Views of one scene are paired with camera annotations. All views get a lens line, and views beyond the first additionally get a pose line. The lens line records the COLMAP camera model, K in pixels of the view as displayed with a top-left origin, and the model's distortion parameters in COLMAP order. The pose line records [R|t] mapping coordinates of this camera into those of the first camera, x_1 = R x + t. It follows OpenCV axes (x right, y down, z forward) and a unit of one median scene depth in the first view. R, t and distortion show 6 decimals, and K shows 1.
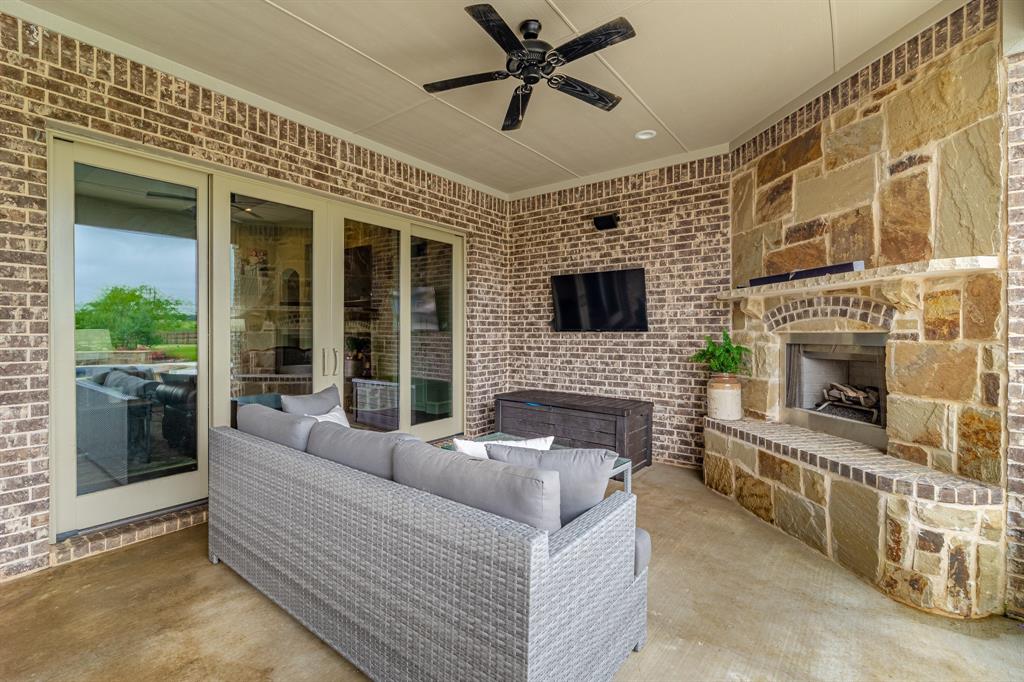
lens RADIAL K [[456.4, 0, 520.1], [0, 456.4, 331.2], [0, 0, 1]] dist [0.000503, -0.003278]
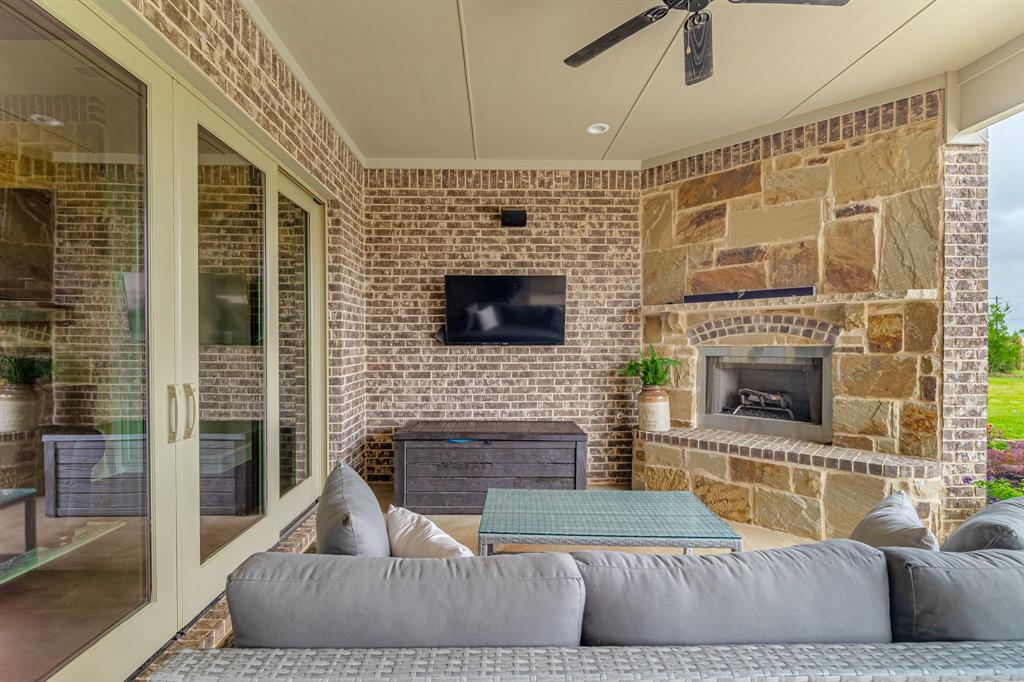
lens RADIAL K [[456.4, 0, 515.6], [0, 456.4, 348.3], [0, 0, 1]] dist [0.000503, -0.003278]
pose [[0.781003, -0.009286, 0.624458, -0.521616], [0.000874, 0.999905, 0.013775, -0.007874], [-0.624527, -0.010212, 0.780937, 0.478432]]
